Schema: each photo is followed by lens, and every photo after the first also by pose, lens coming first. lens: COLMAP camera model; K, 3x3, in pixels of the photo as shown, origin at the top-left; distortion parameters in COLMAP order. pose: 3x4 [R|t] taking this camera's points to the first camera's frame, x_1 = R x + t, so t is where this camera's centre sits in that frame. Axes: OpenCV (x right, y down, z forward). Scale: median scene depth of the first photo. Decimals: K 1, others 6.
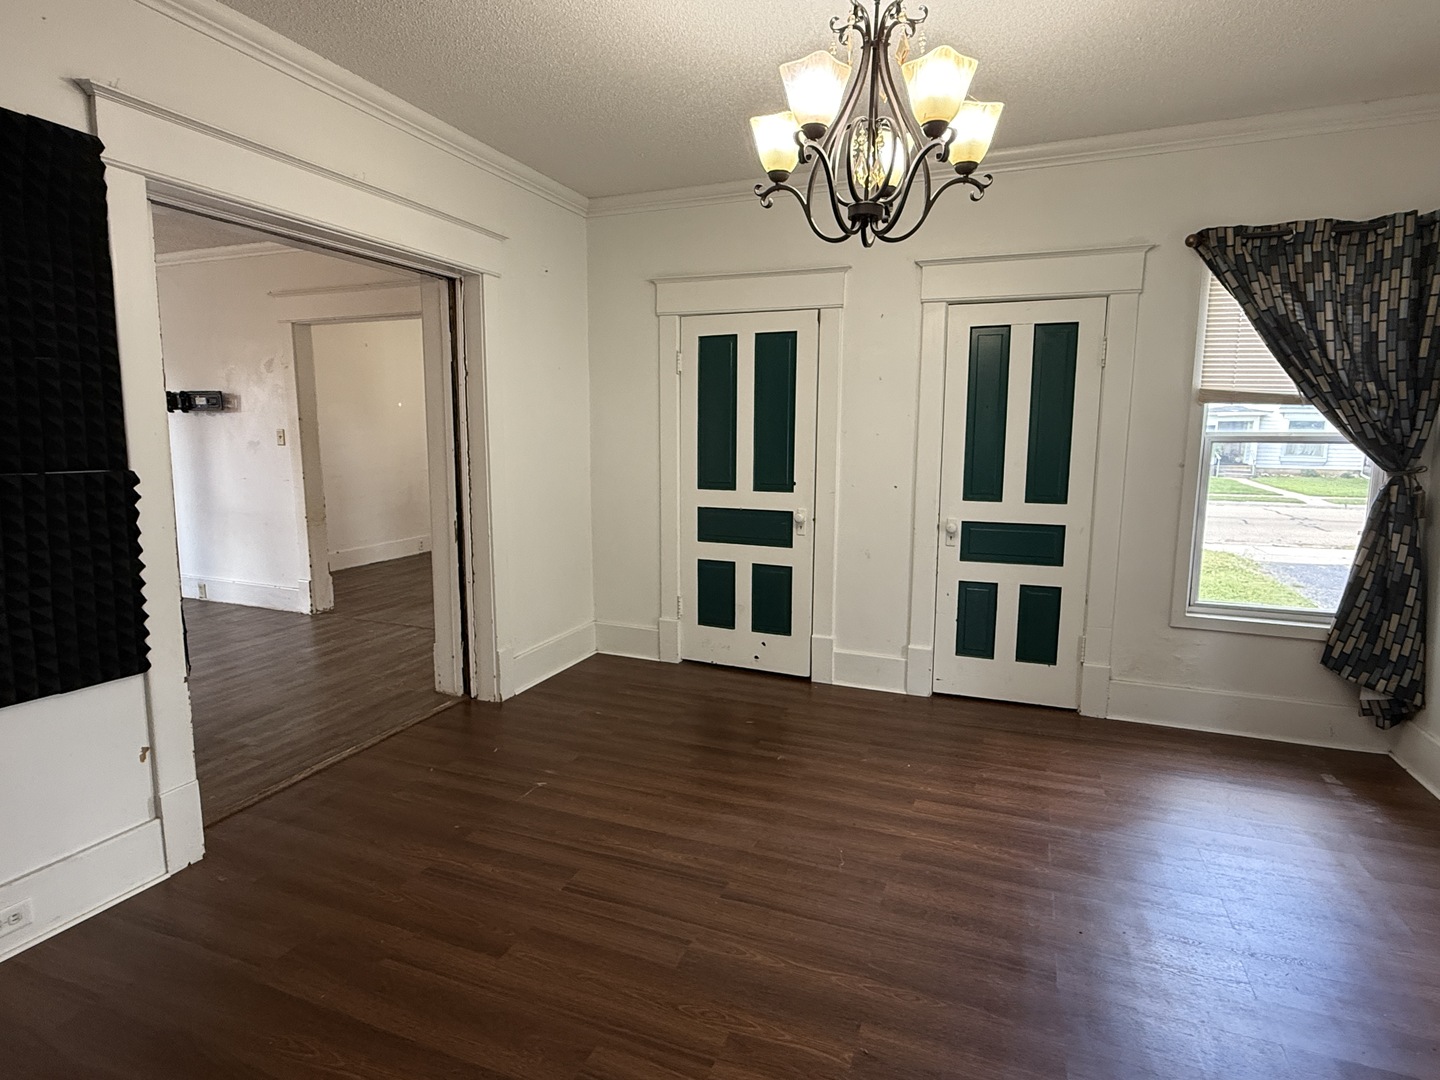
lens RADIAL K [[764.1, 0, 720.0], [0, 764.1, 540.0], [0, 0, 1]] dist [-0.000182, 0.000008]
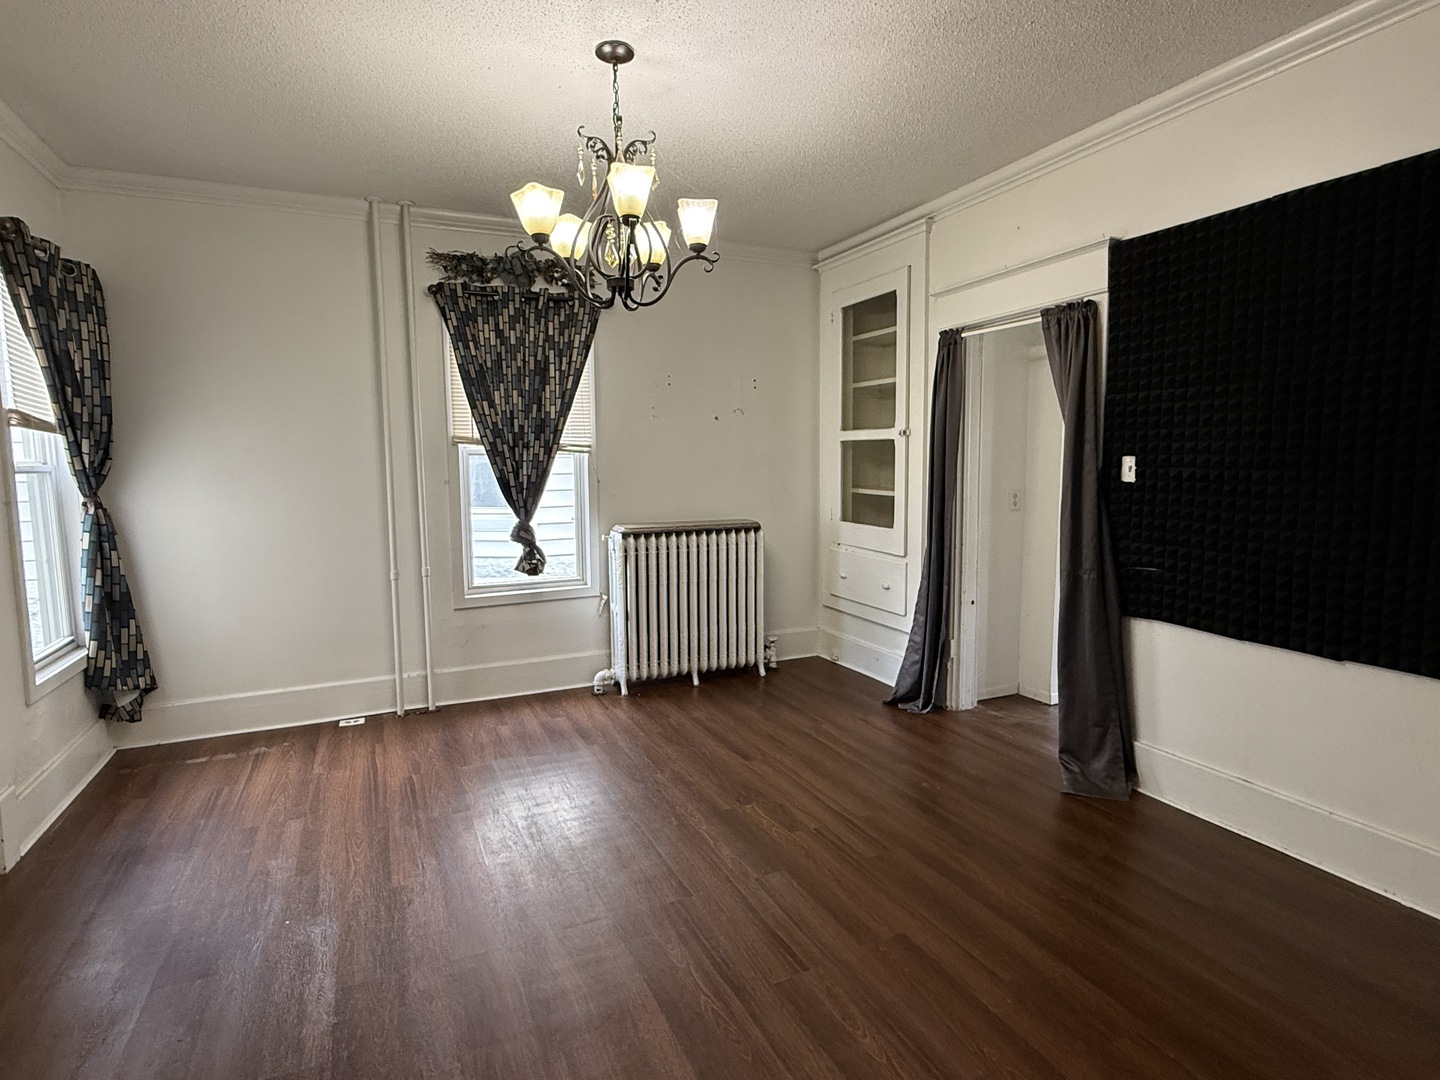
lens RADIAL K [[764.1, 0, 720.0], [0, 764.1, 540.0], [0, 0, 1]] dist [-0.000182, 0.000008]
pose [[-0.719974, -0.066078, 0.690848, -0.788971], [0.105877, 0.973346, 0.203439, -0.235729], [-0.685877, 0.219616, -0.693788, 1.755494]]
